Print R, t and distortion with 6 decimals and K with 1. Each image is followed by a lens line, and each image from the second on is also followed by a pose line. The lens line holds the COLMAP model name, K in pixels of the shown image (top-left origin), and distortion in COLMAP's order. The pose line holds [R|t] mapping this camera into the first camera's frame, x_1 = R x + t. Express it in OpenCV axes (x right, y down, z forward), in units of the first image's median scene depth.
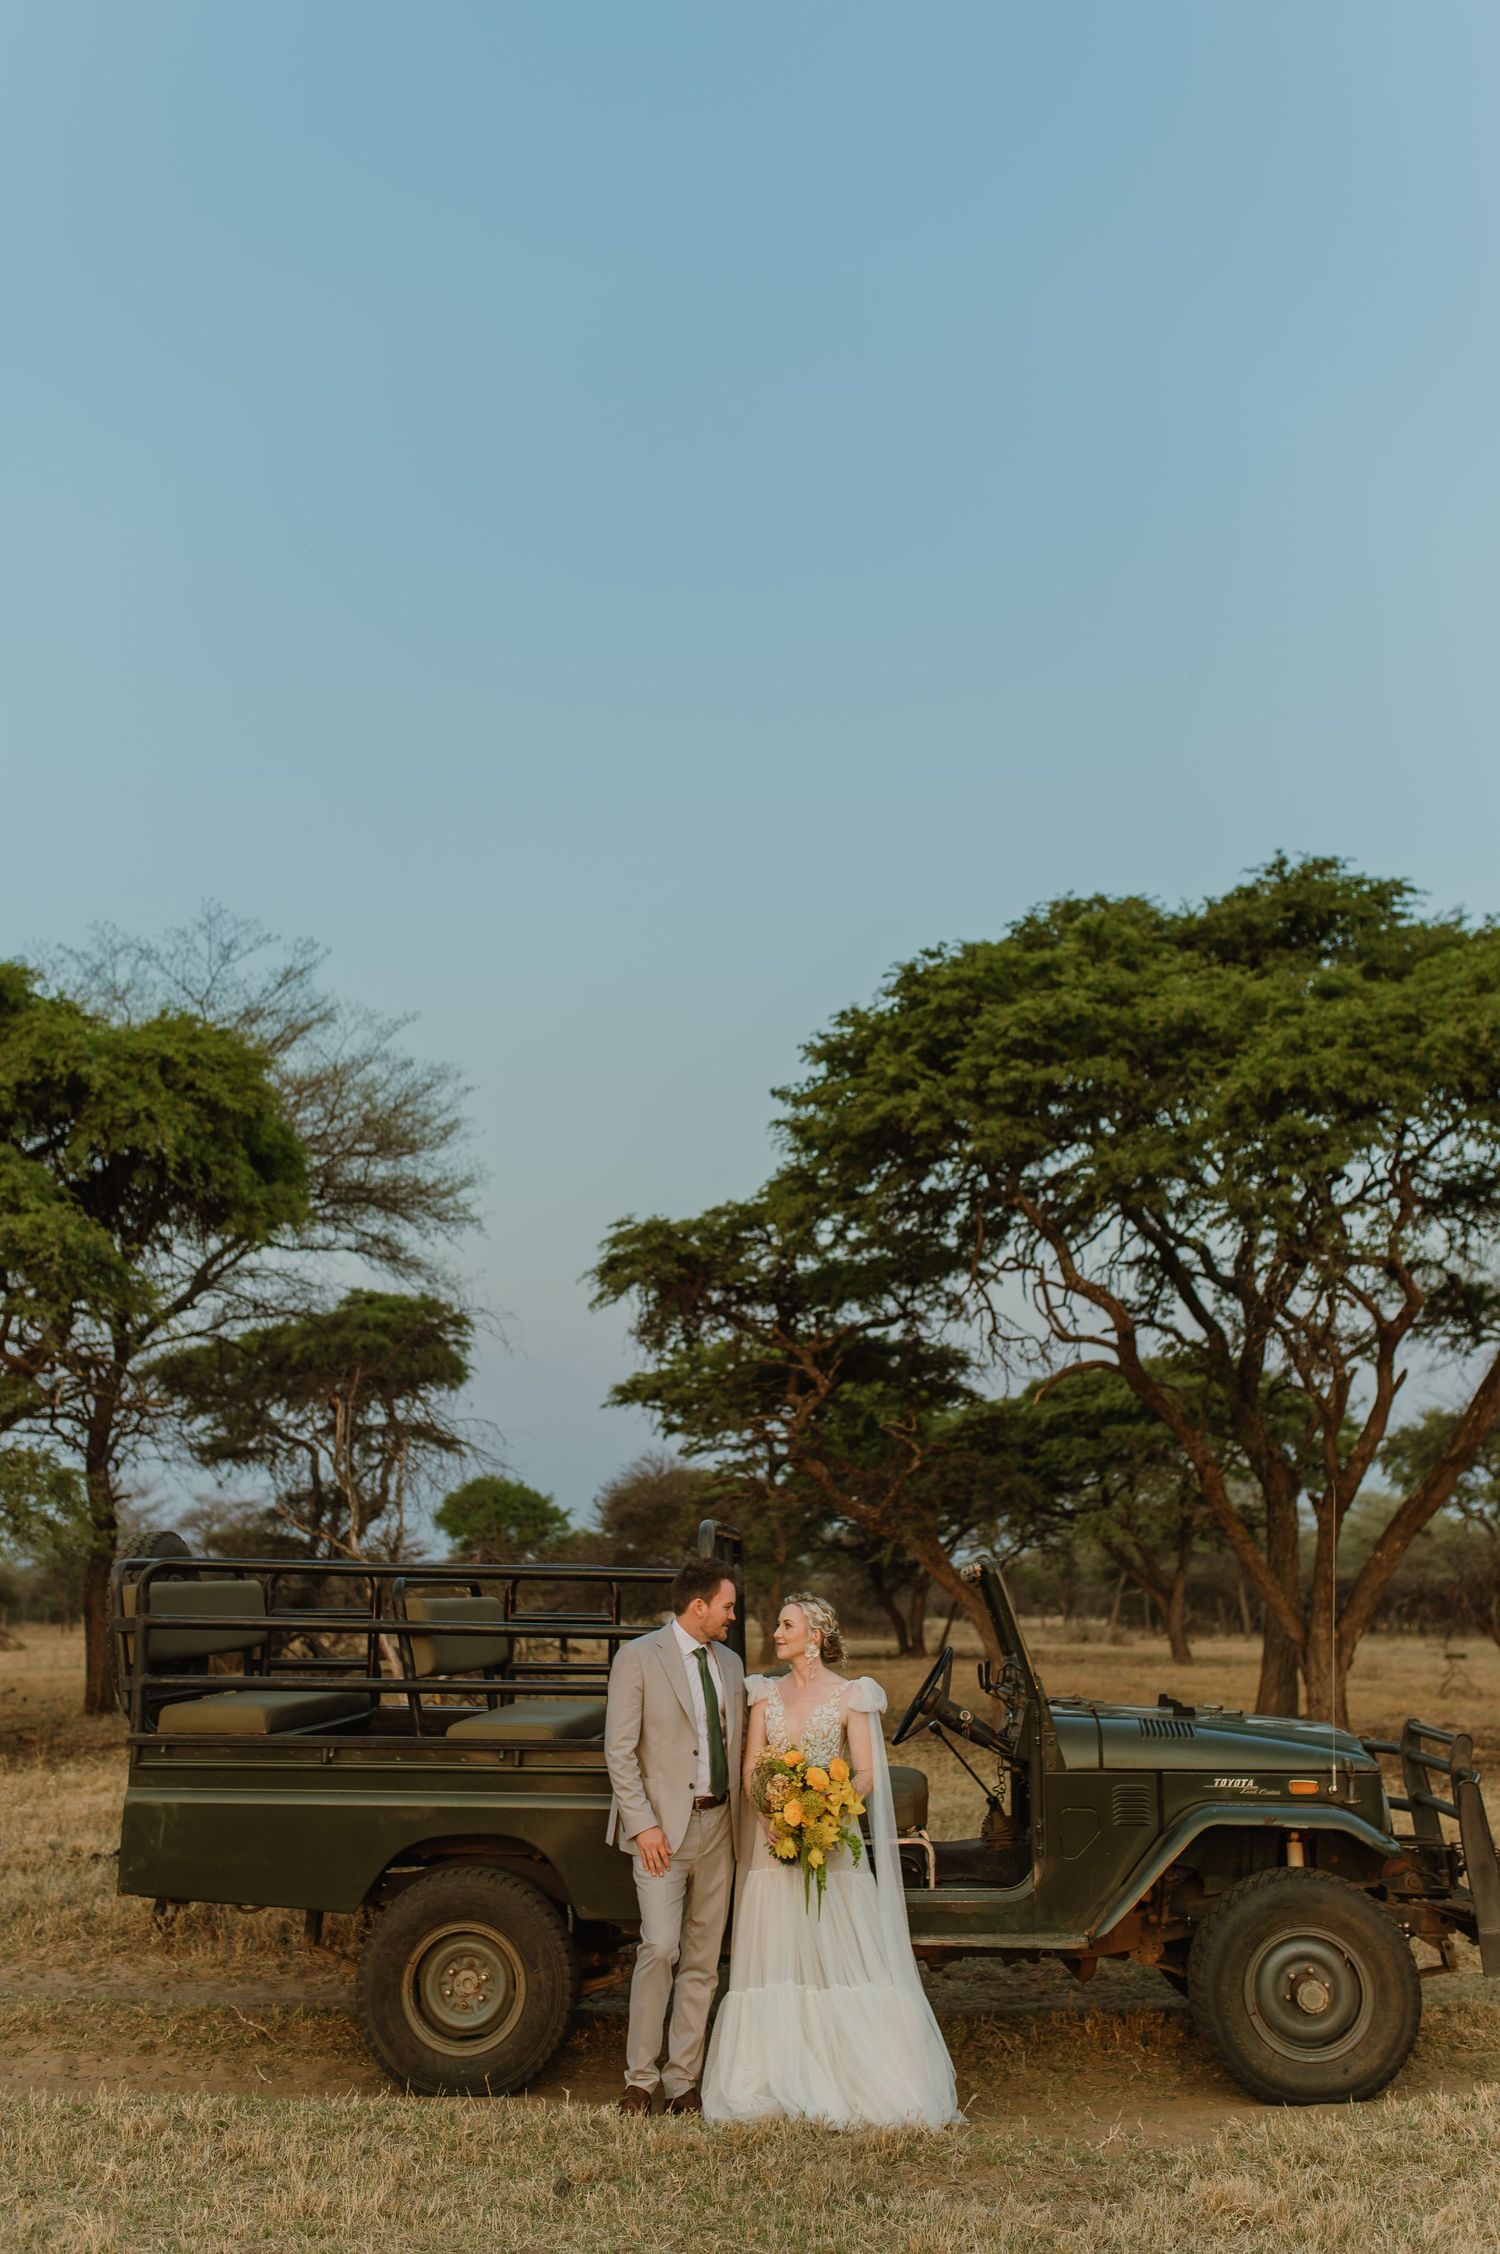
lens RADIAL K [[2176.7, 0, 783.5], [0, 2176.7, 1130.2], [0, 0, 1]] dist [-0.008560, 0.110498]
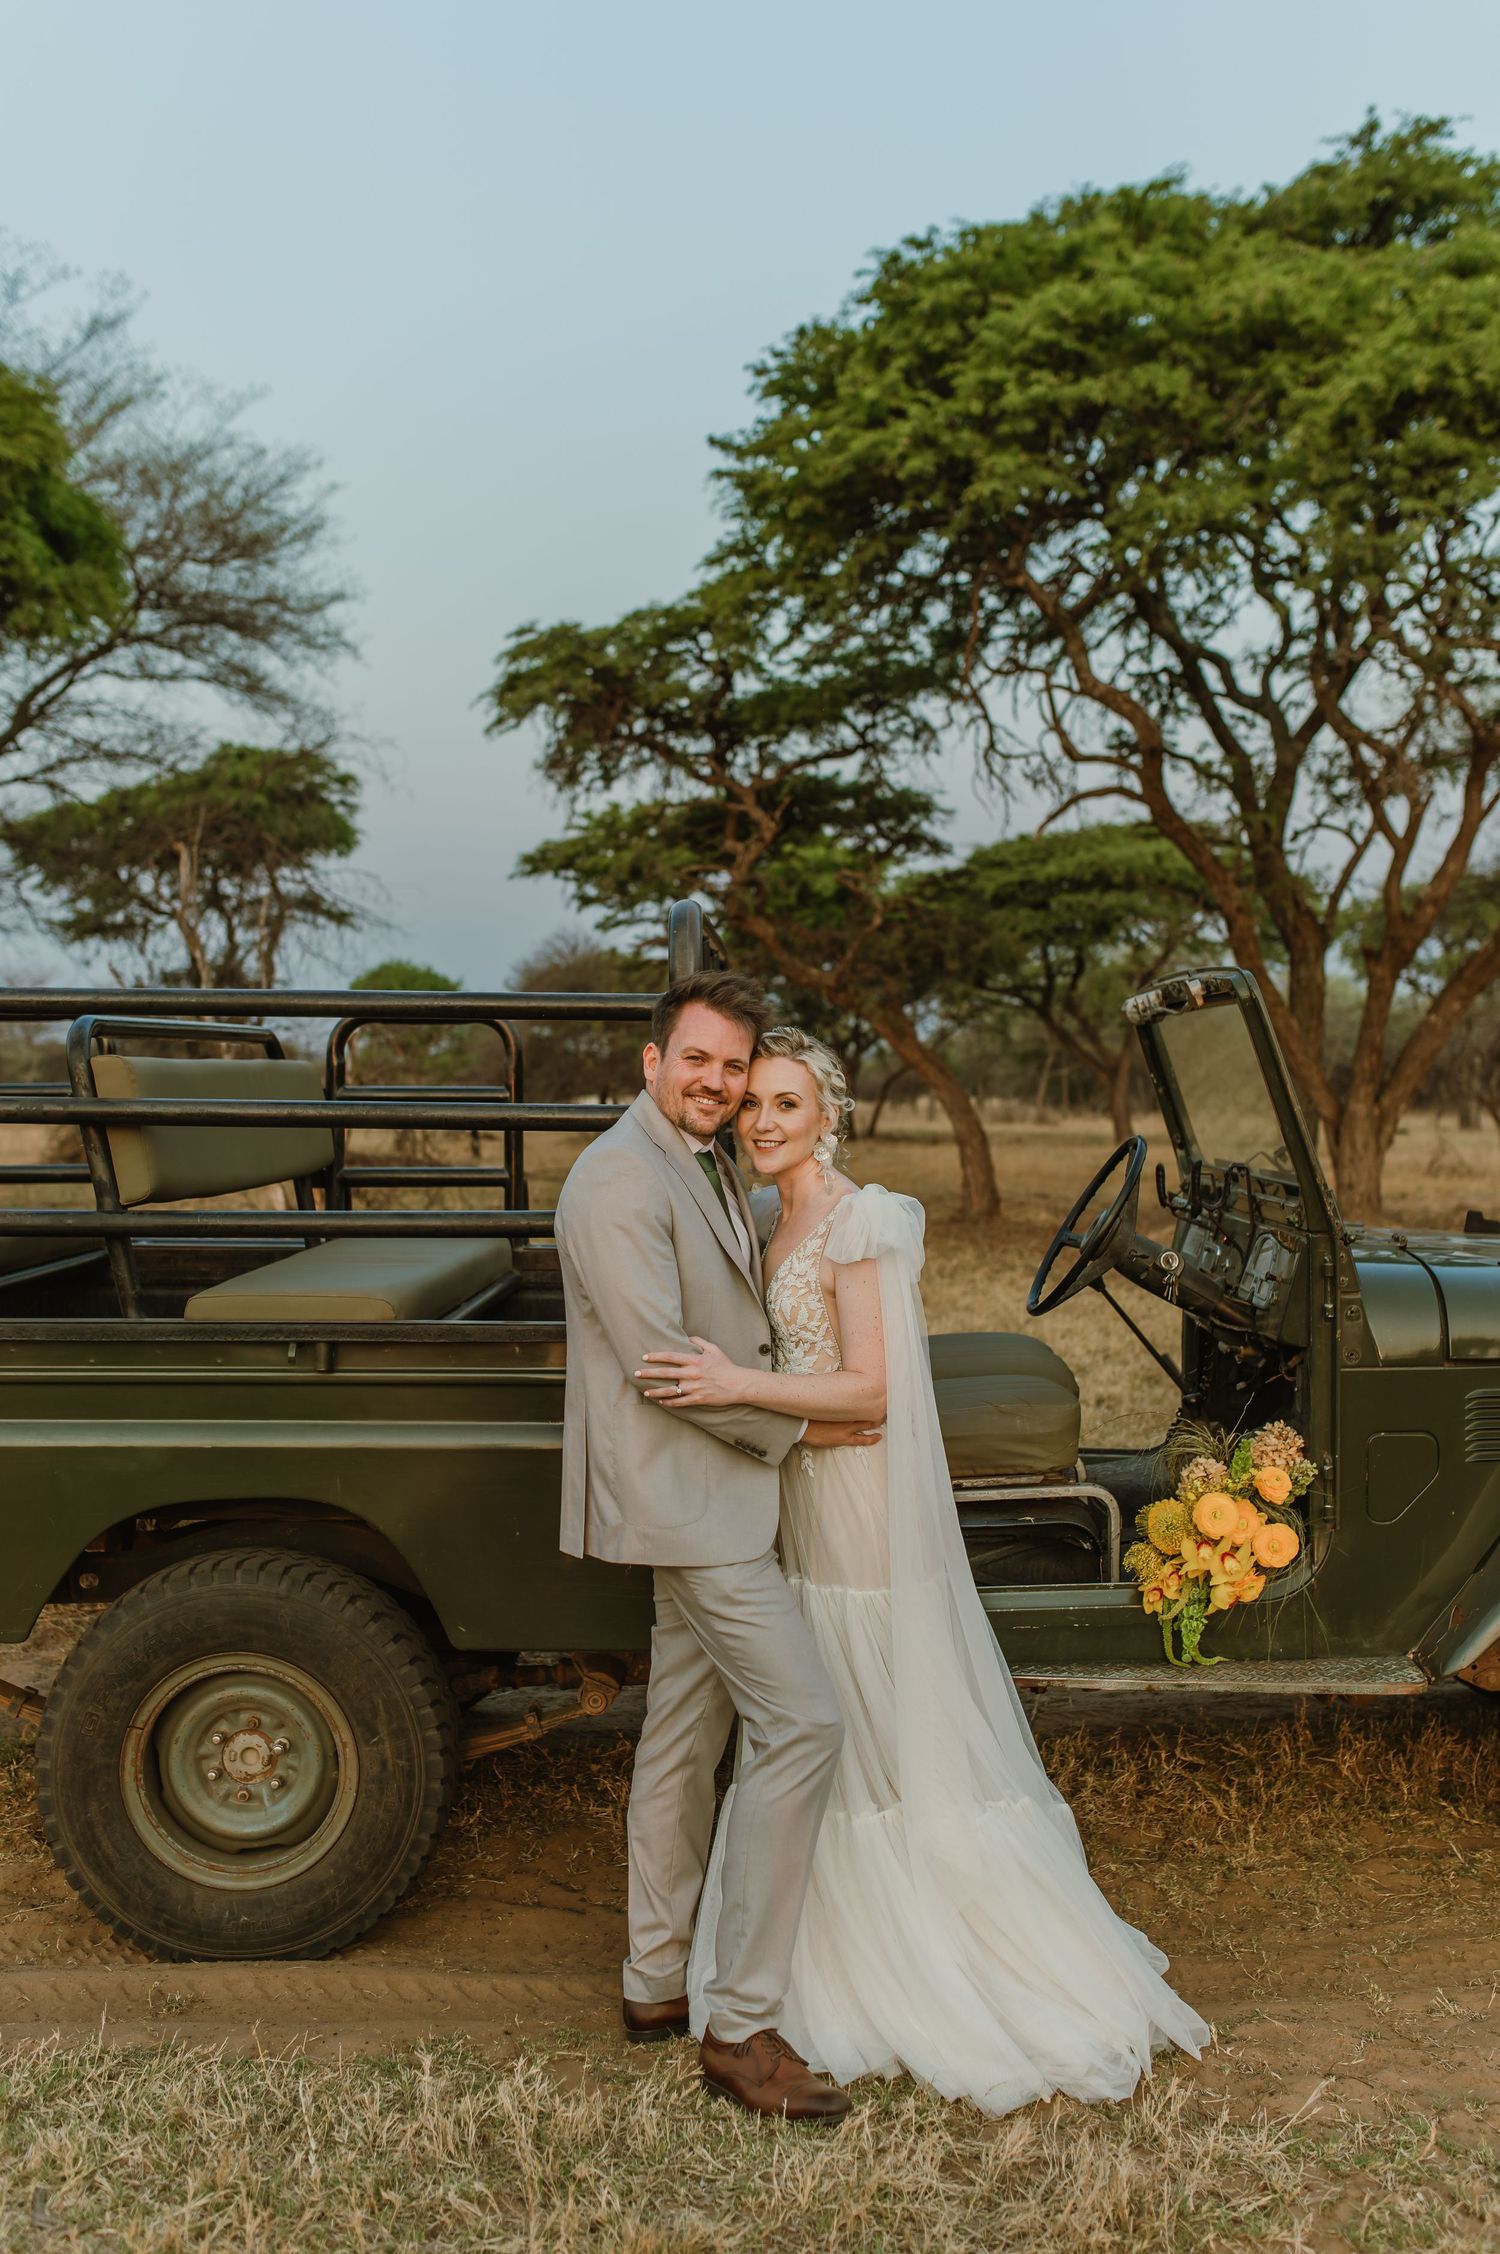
lens RADIAL K [[2176.7, 0, 783.5], [0, 2176.7, 1130.2], [0, 0, 1]] dist [-0.008560, 0.110498]
pose [[0.999172, -0.010394, 0.039329, -0.011452], [0.001010, 0.972851, 0.231428, 0.040461], [-0.040667, -0.231197, 0.972057, 0.175118]]
